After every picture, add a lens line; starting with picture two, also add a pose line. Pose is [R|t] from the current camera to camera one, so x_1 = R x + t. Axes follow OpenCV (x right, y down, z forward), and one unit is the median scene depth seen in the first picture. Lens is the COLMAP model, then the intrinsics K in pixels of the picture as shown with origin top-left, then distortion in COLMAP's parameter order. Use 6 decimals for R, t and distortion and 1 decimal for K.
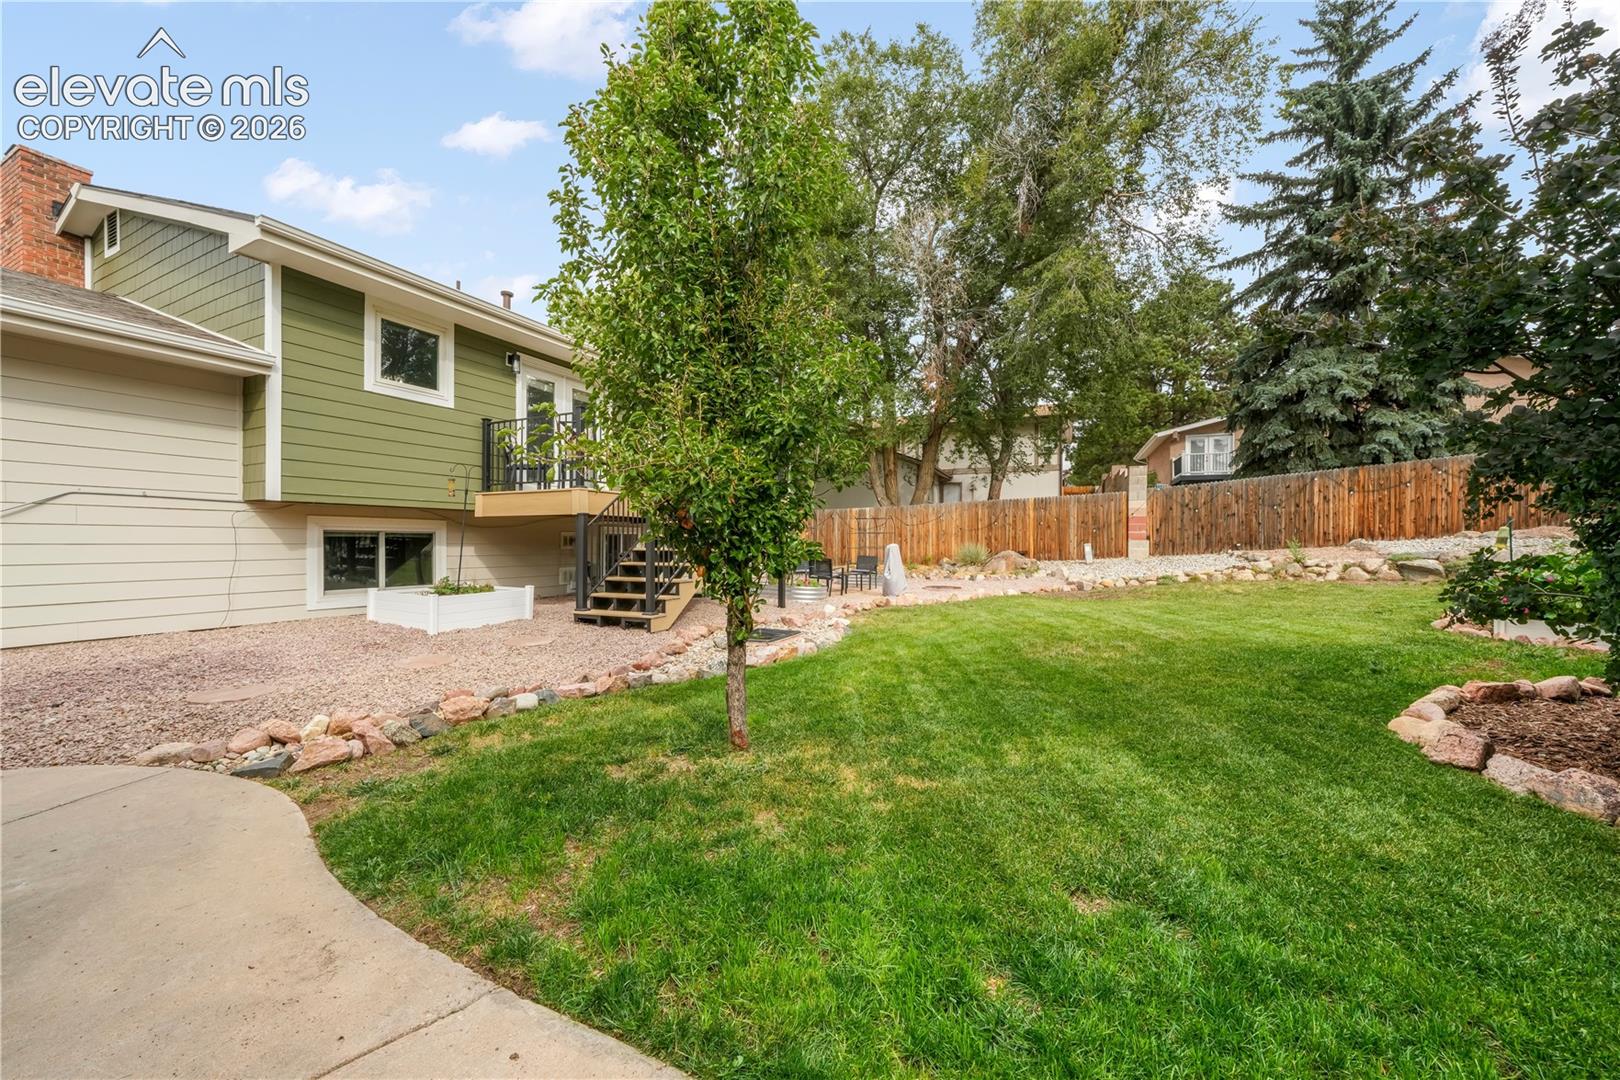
lens RADIAL K [[615.8, 0, 803.3], [0, 615.8, 548.4], [0, 0, 1]] dist [-0.003301, -0.000045]
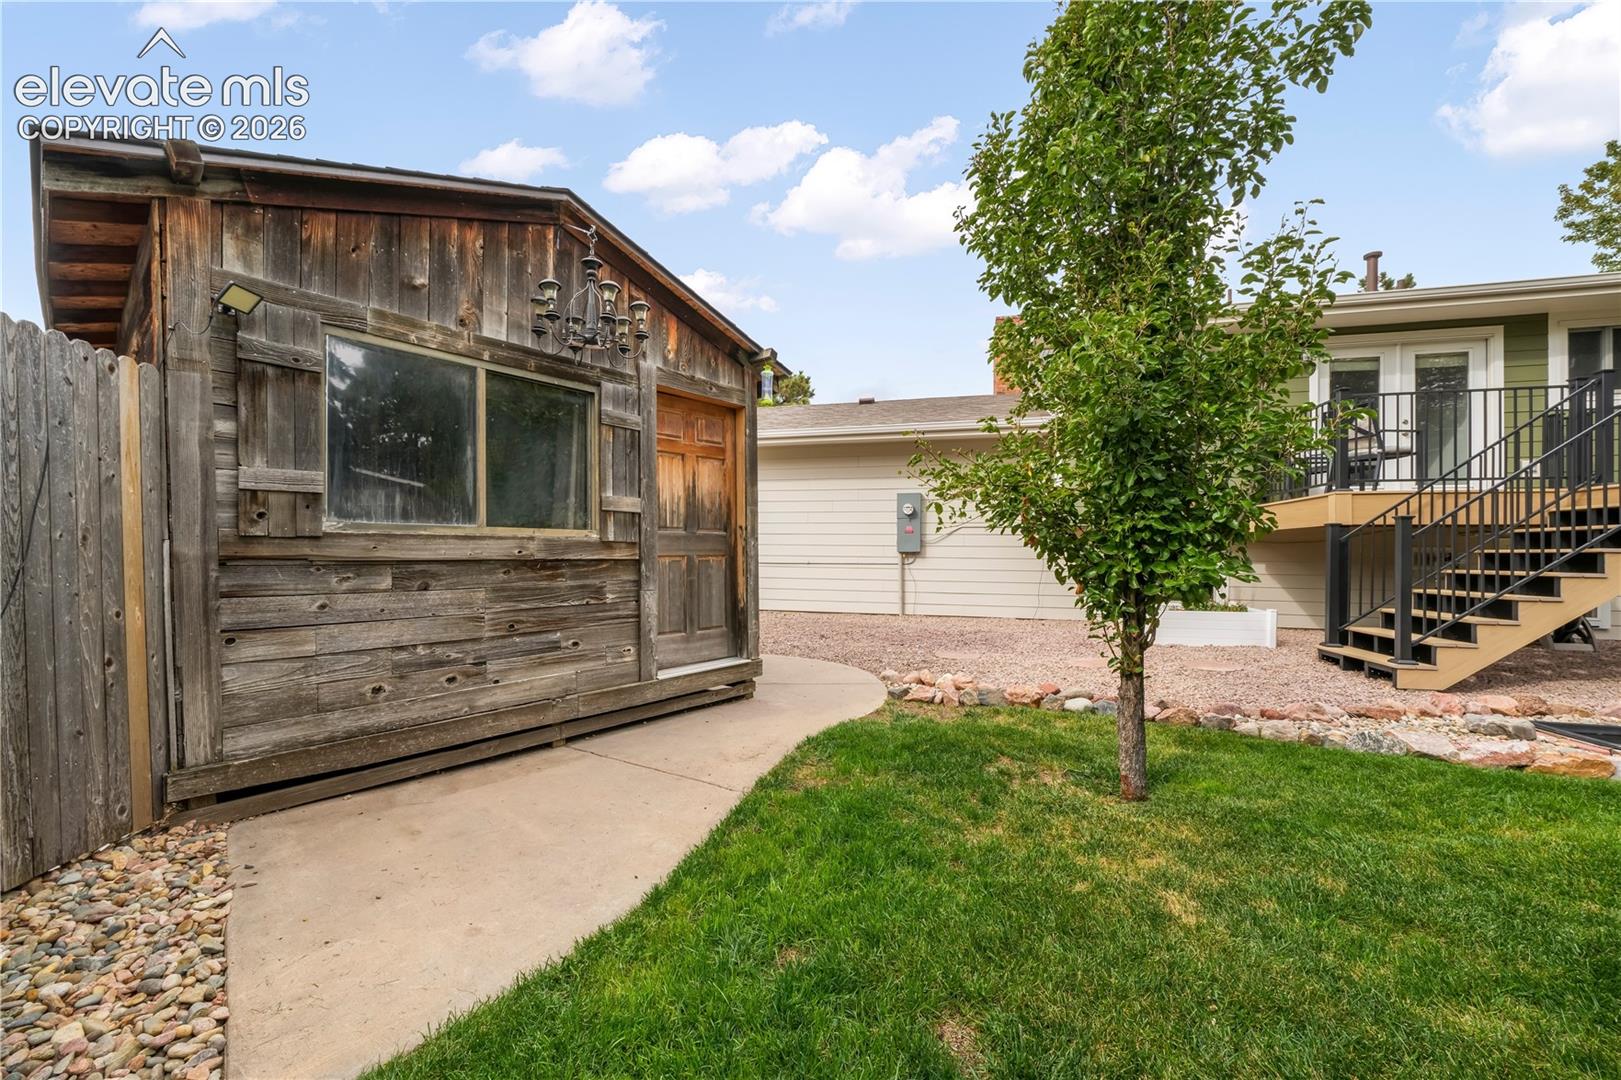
lens RADIAL K [[616.2, 0, 787.8], [0, 616.2, 559.6], [0, 0, 1]] dist [-0.003301, -0.000045]
pose [[0.184716, 0.008133, -0.982758, 0.321953], [-0.016092, 0.999857, 0.005250, -0.004043], [0.982660, 0.014845, 0.184821, 0.175297]]
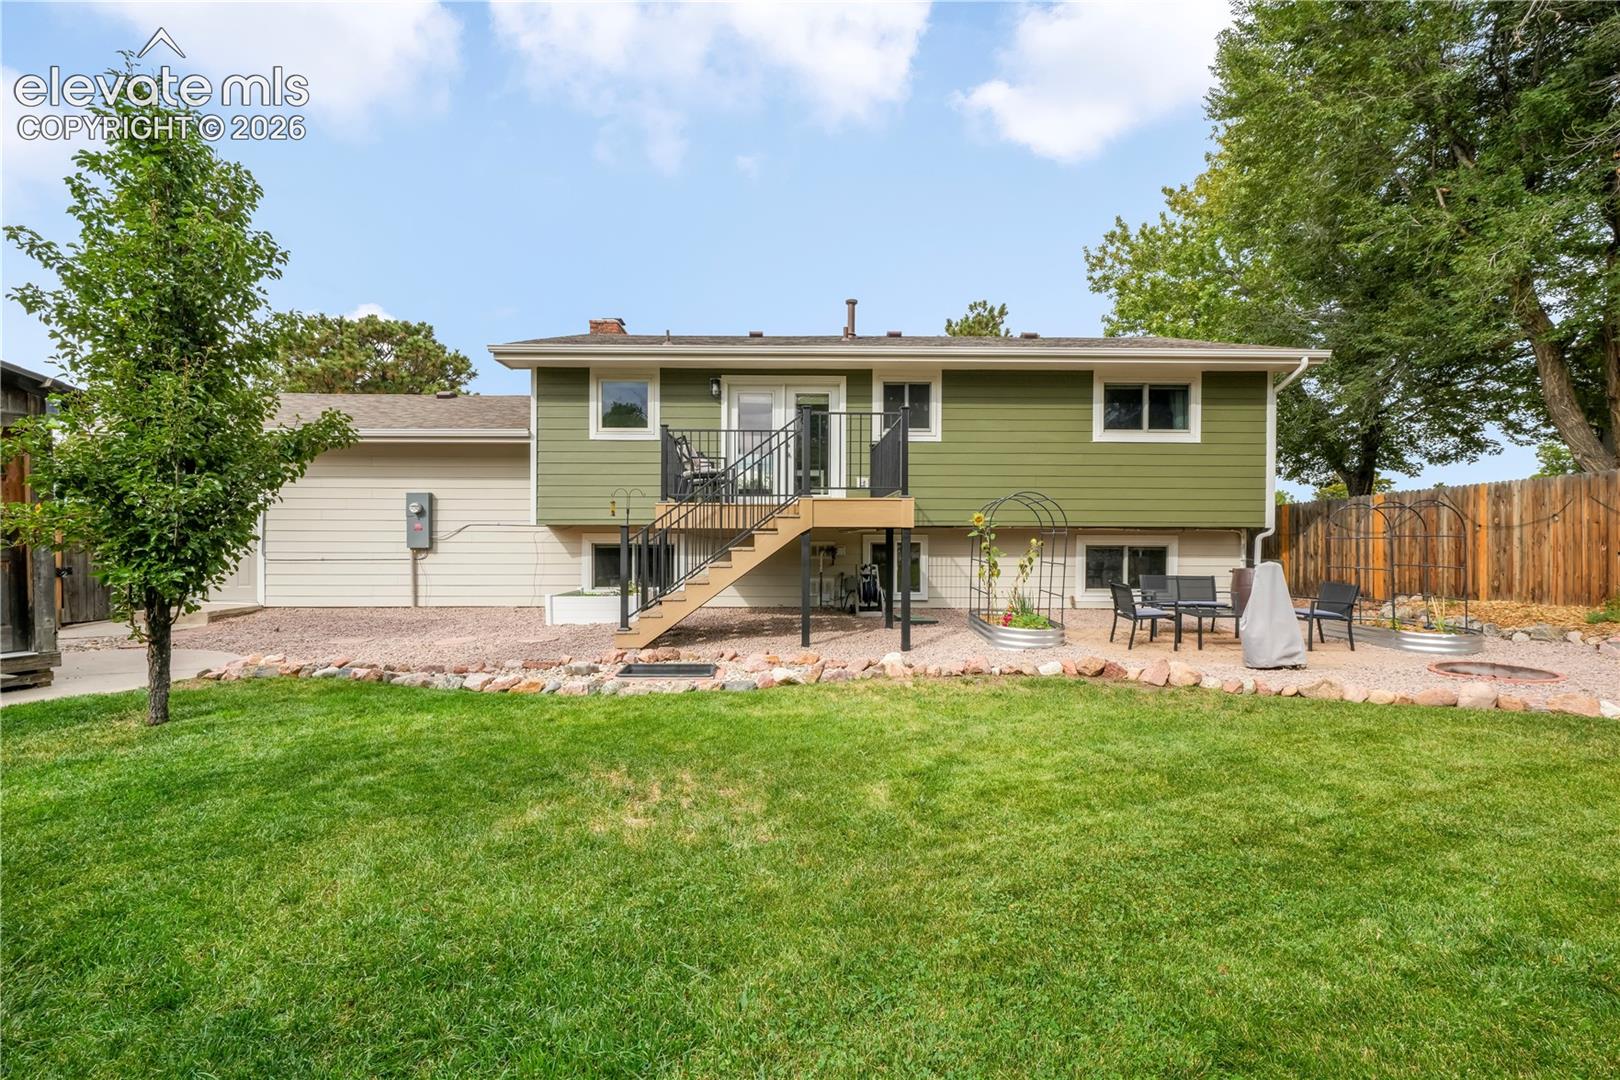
lens RADIAL K [[692.2, 0, 808.1], [0, 692.2, 550.8], [0, 0, 1]] dist [0.002770, 0.000041]
pose [[0.446927, 0.012092, -0.894489, 0.900066], [-0.006919, 0.999925, 0.010060, -0.034176], [0.894544, 0.001693, 0.446977, 0.781613]]
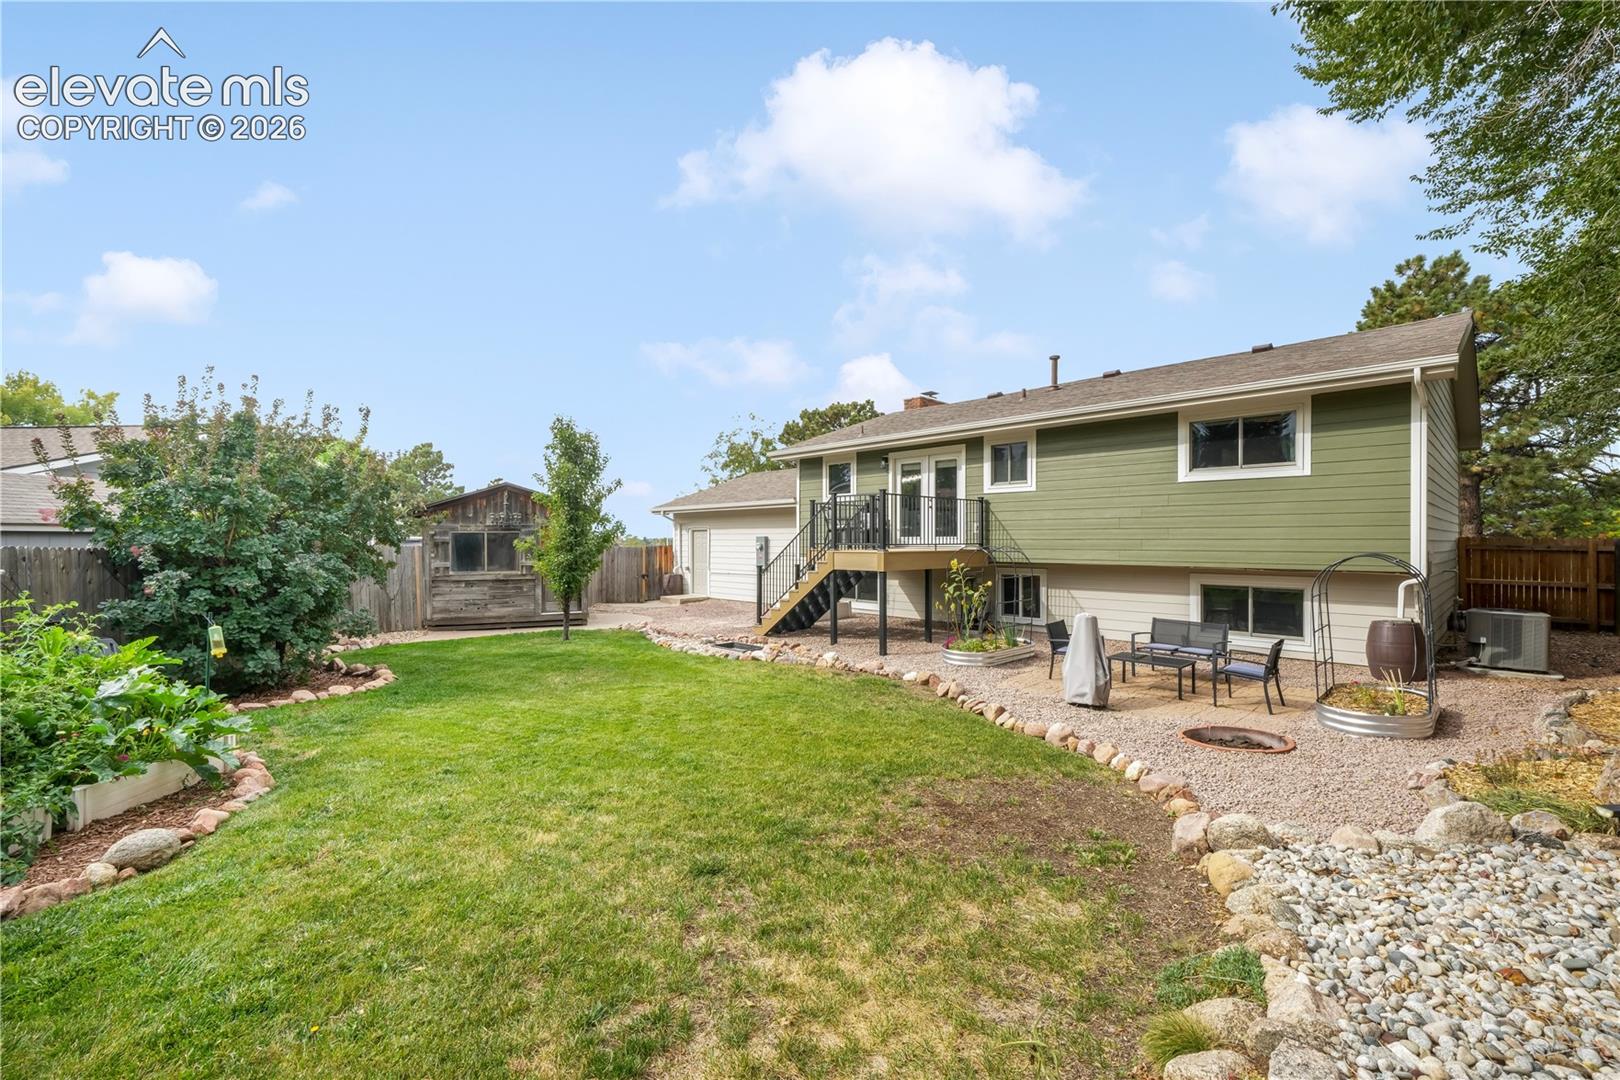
lens RADIAL K [[692.2, 0, 812.2], [0, 692.2, 536.7], [0, 0, 1]] dist [0.002770, 0.000041]
pose [[-0.351769, -0.004018, -0.936078, 1.569311], [-0.004223, 0.999987, -0.002705, -0.140013], [0.936077, 0.003001, -0.351782, 1.864370]]
